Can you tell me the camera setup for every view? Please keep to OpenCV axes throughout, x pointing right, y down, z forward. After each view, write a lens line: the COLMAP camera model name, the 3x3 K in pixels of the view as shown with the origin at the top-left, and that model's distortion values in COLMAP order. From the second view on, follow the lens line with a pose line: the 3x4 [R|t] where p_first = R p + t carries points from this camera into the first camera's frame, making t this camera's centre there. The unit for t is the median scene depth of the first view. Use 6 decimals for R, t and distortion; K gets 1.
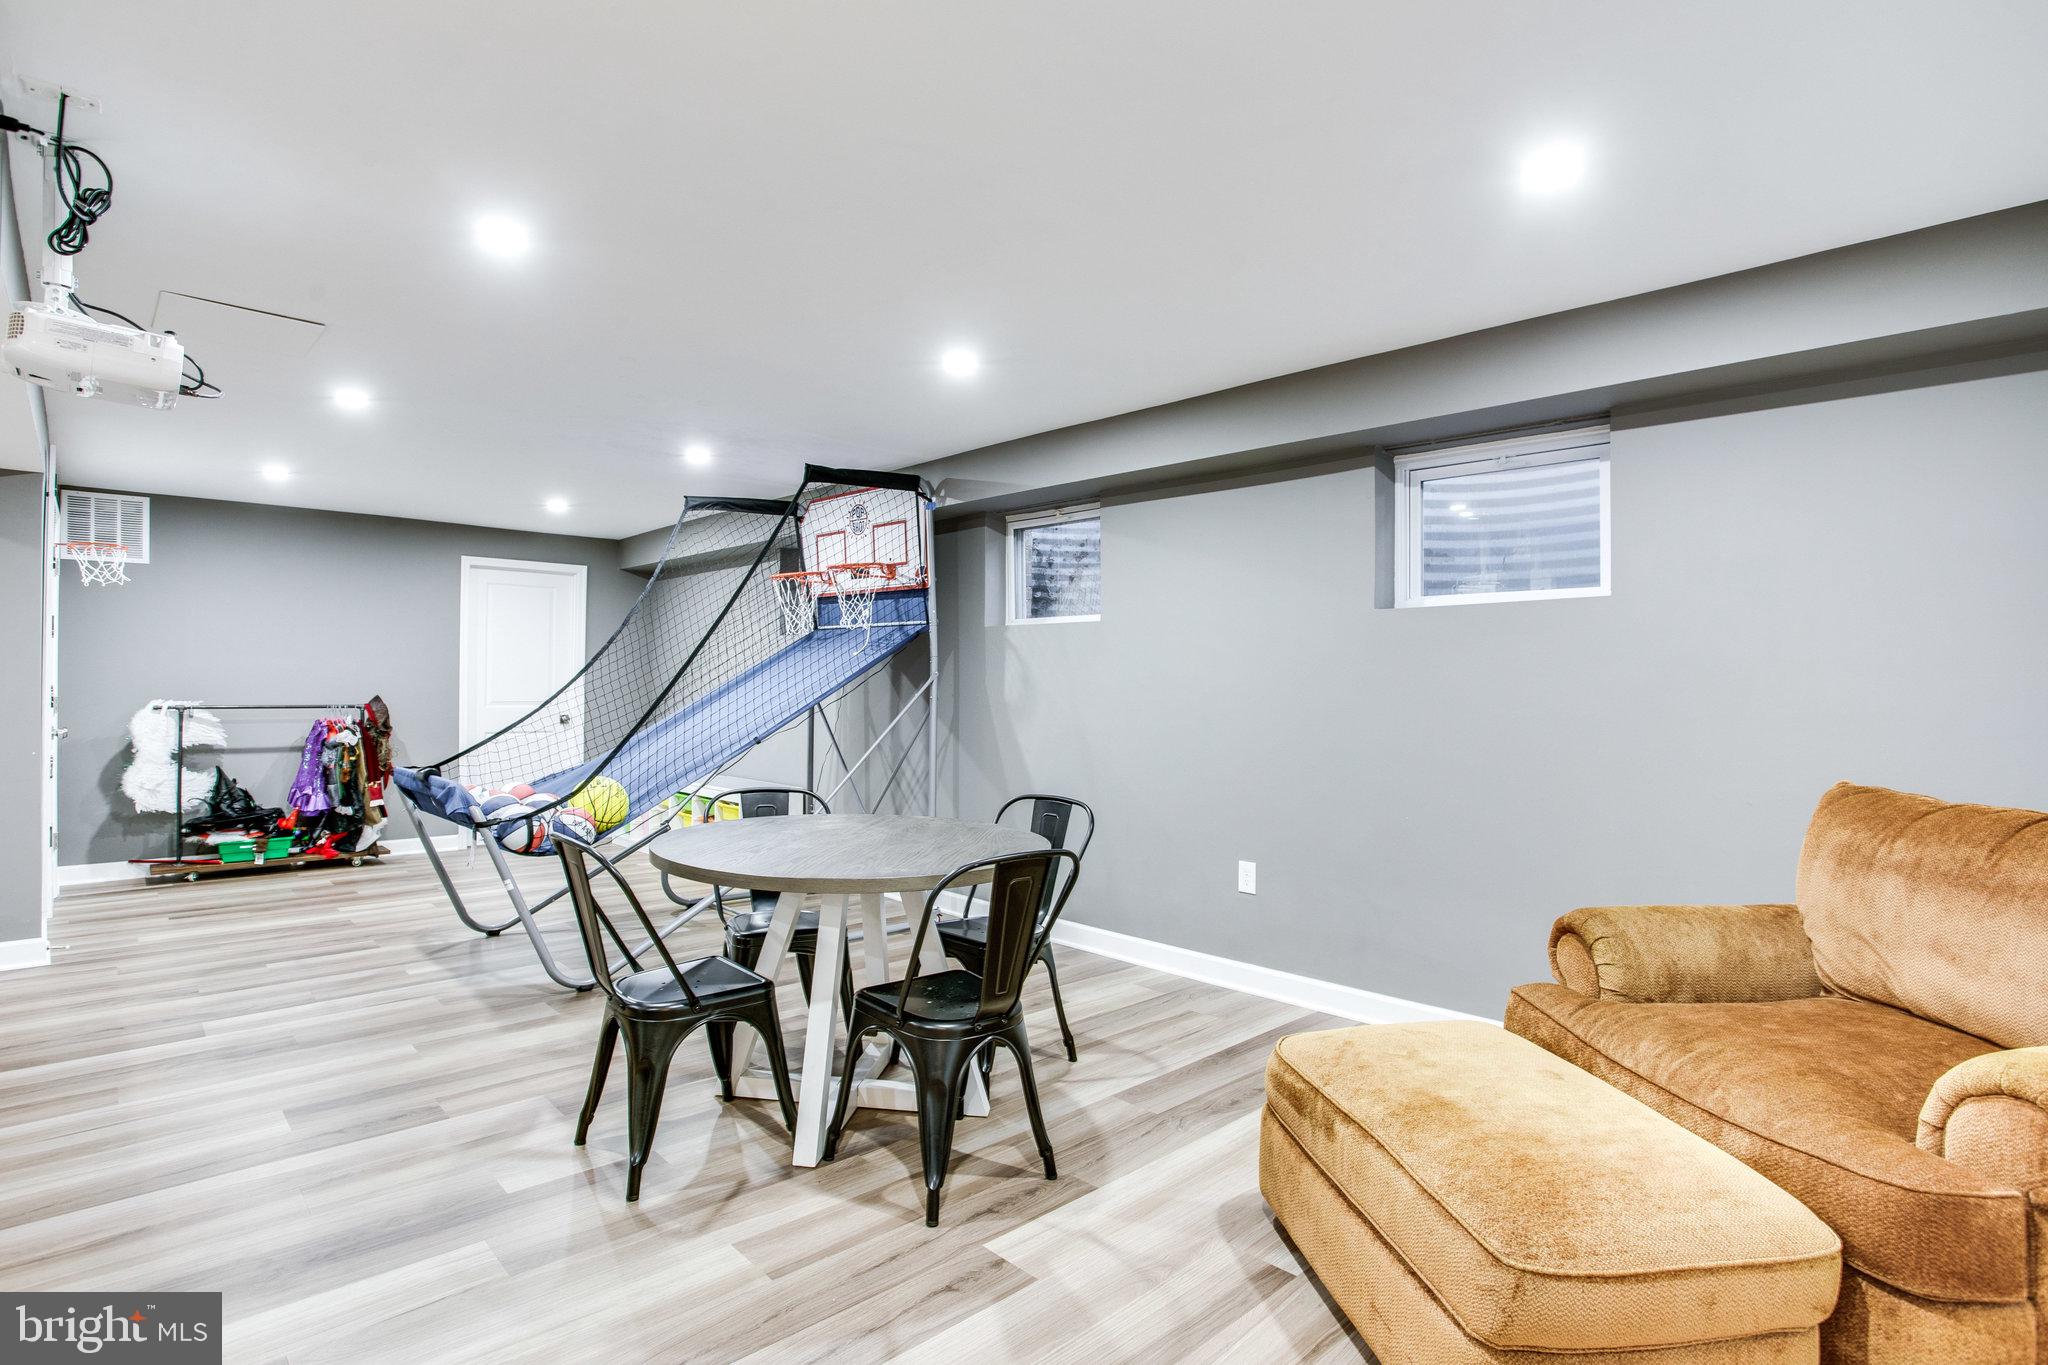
lens RADIAL K [[992.6, 0, 1024.0], [0, 992.6, 682.5], [0, 0, 1]] dist [-0.027104, 0.000745]
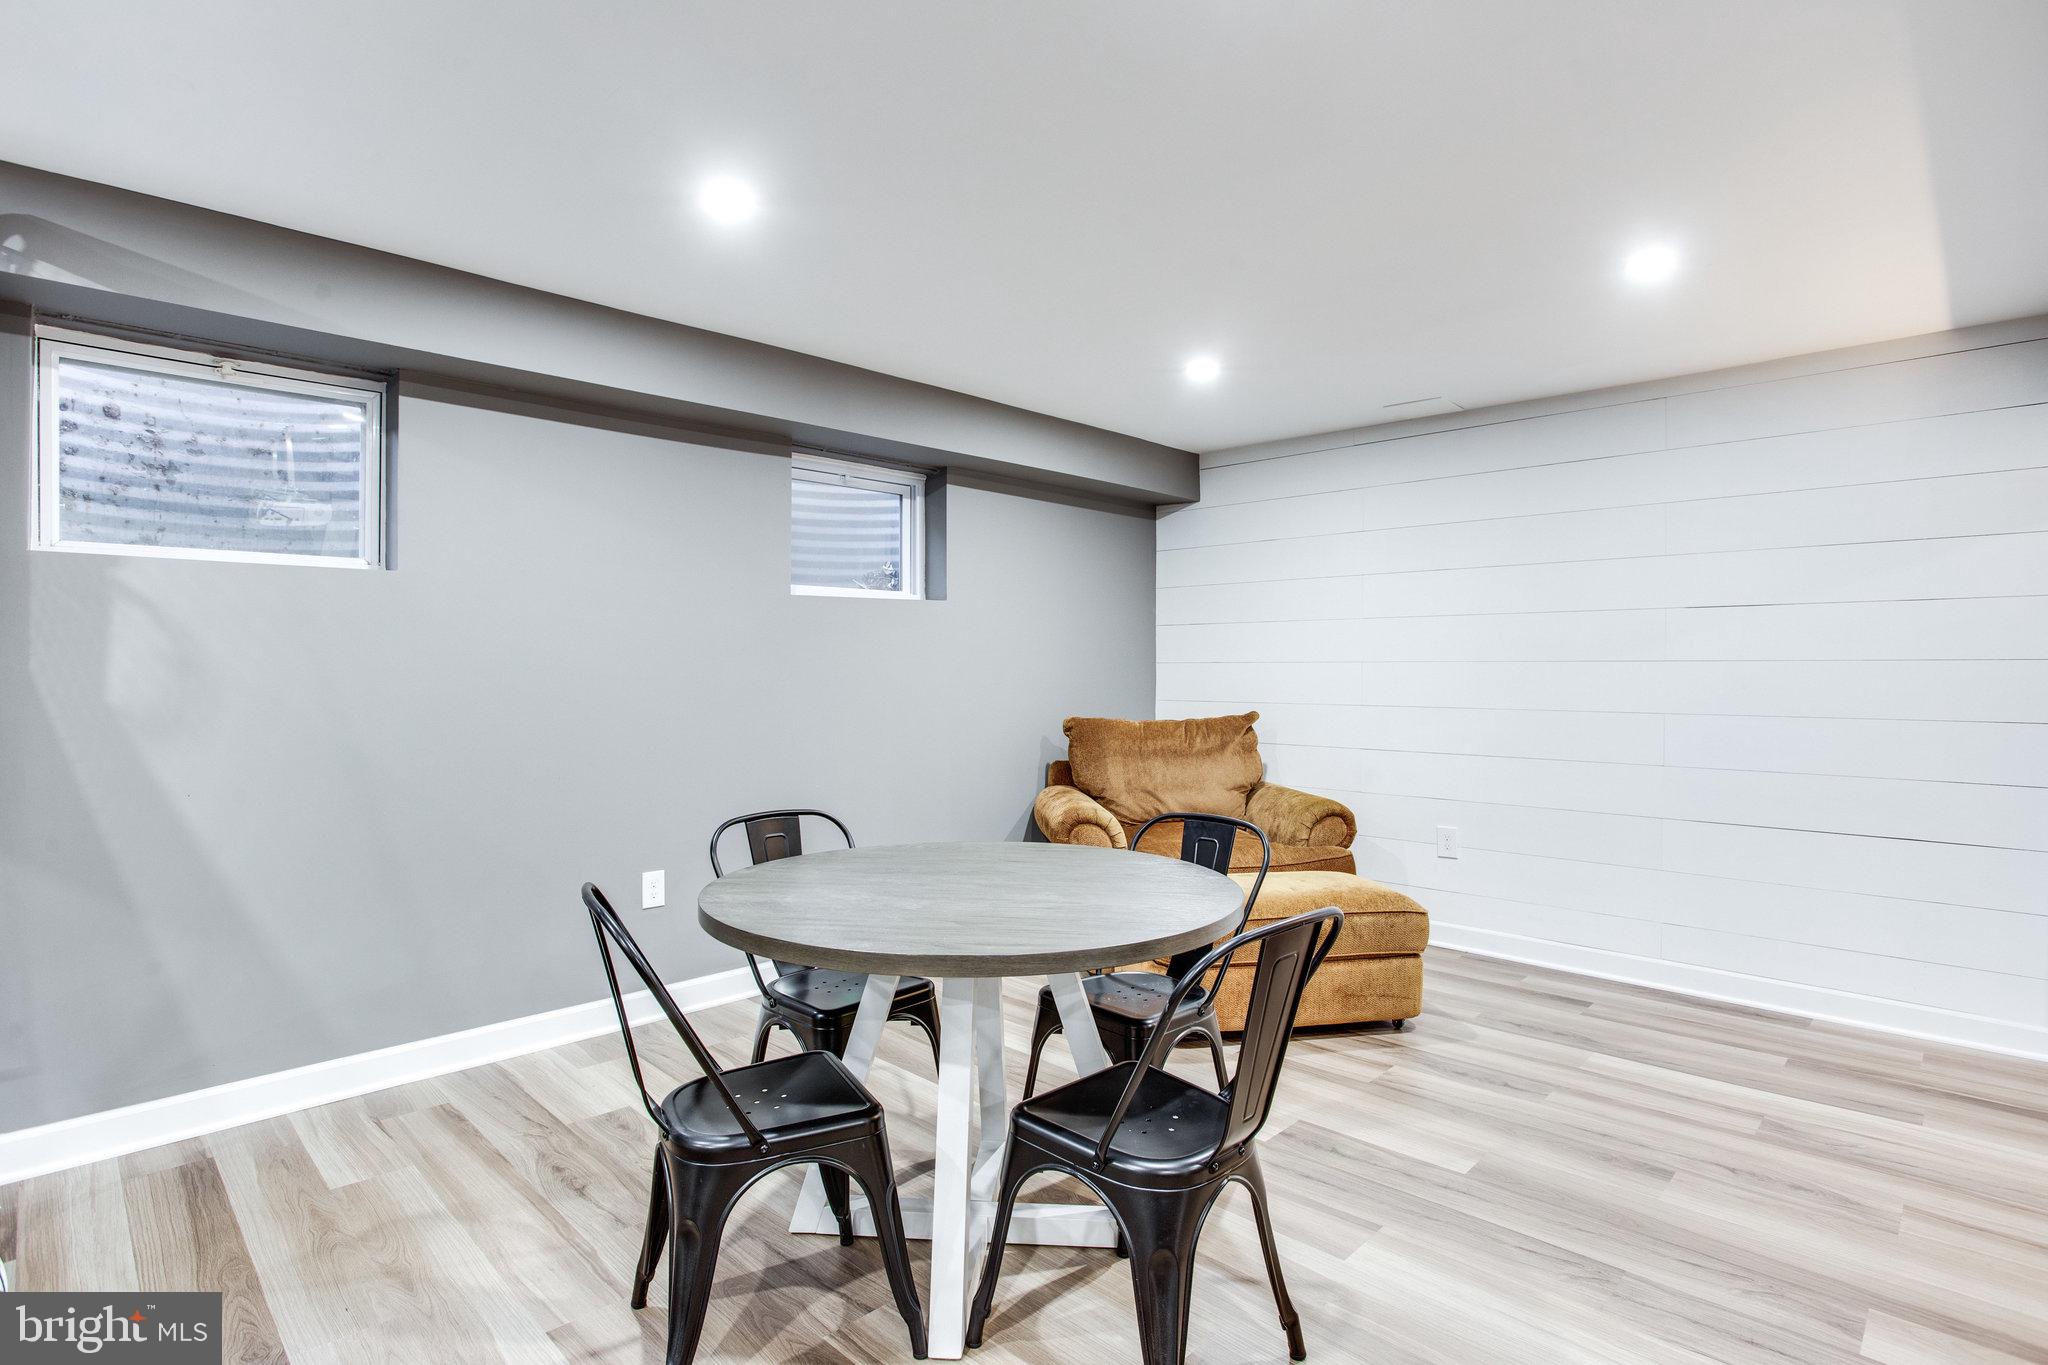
lens RADIAL K [[1001.9, 0, 1021.2], [0, 1001.9, 665.8], [0, 0, 1]] dist [-0.064244, 0.016388]
pose [[-0.033482, -0.003810, 0.999432, -0.806396], [-0.001295, 0.999992, 0.003769, -0.000898], [-0.999438, -0.001168, -0.033487, 0.901916]]
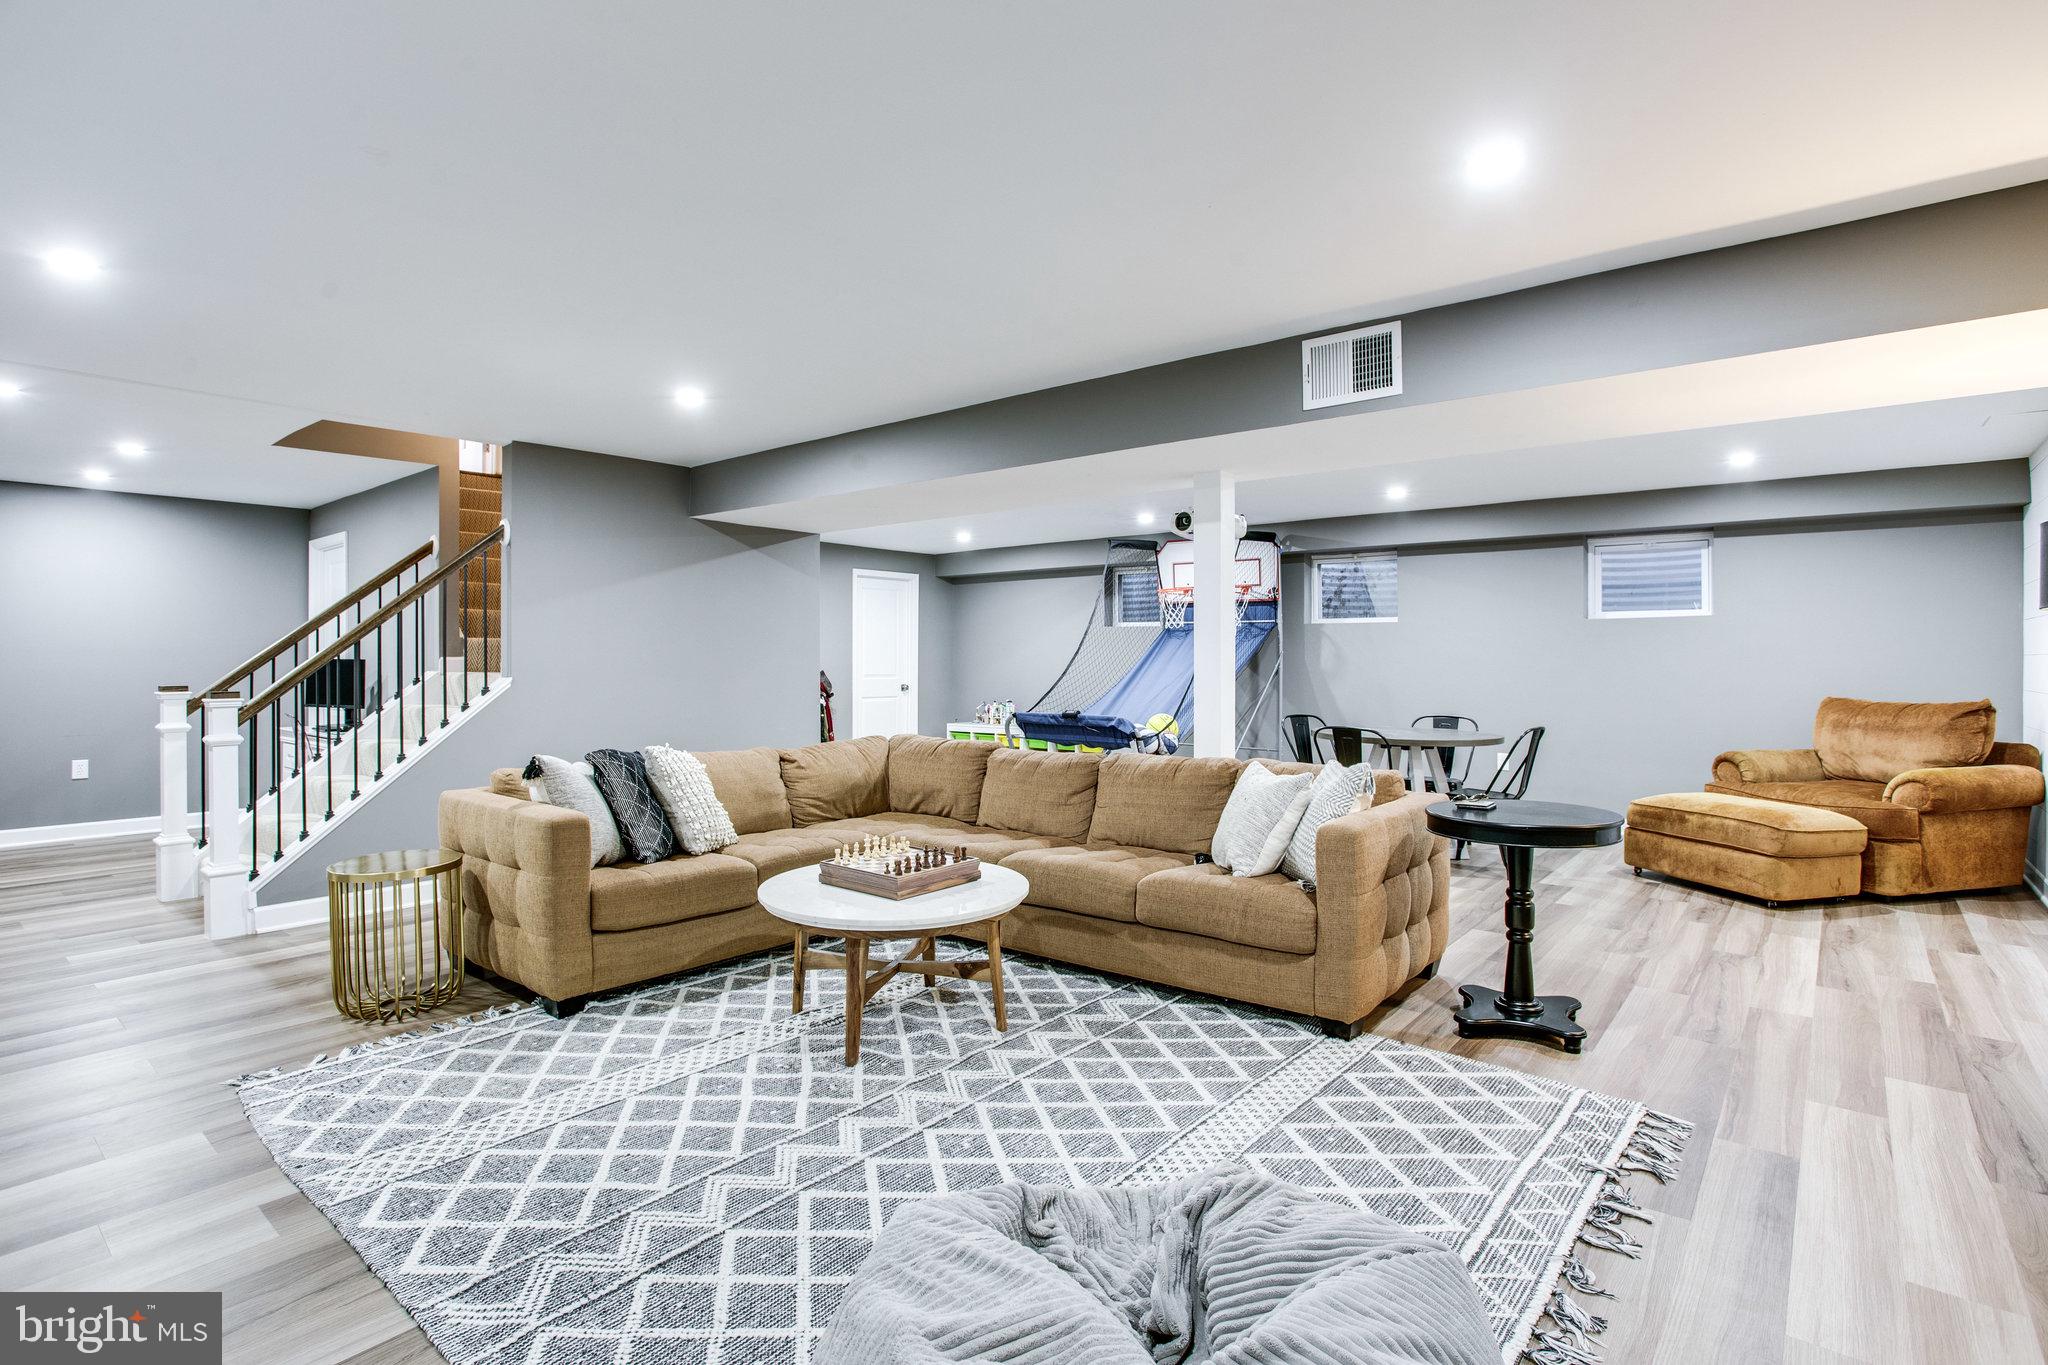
lens RADIAL K [[1008.6, 0, 1034.2], [0, 1008.6, 659.5], [0, 0, 1]] dist [-0.000930, 0.000089]
pose [[0.990024, -0.009013, 0.140613, -1.127108], [0.008393, 0.999952, 0.005003, -0.014457], [-0.140652, -0.003773, 0.990052, -0.923700]]
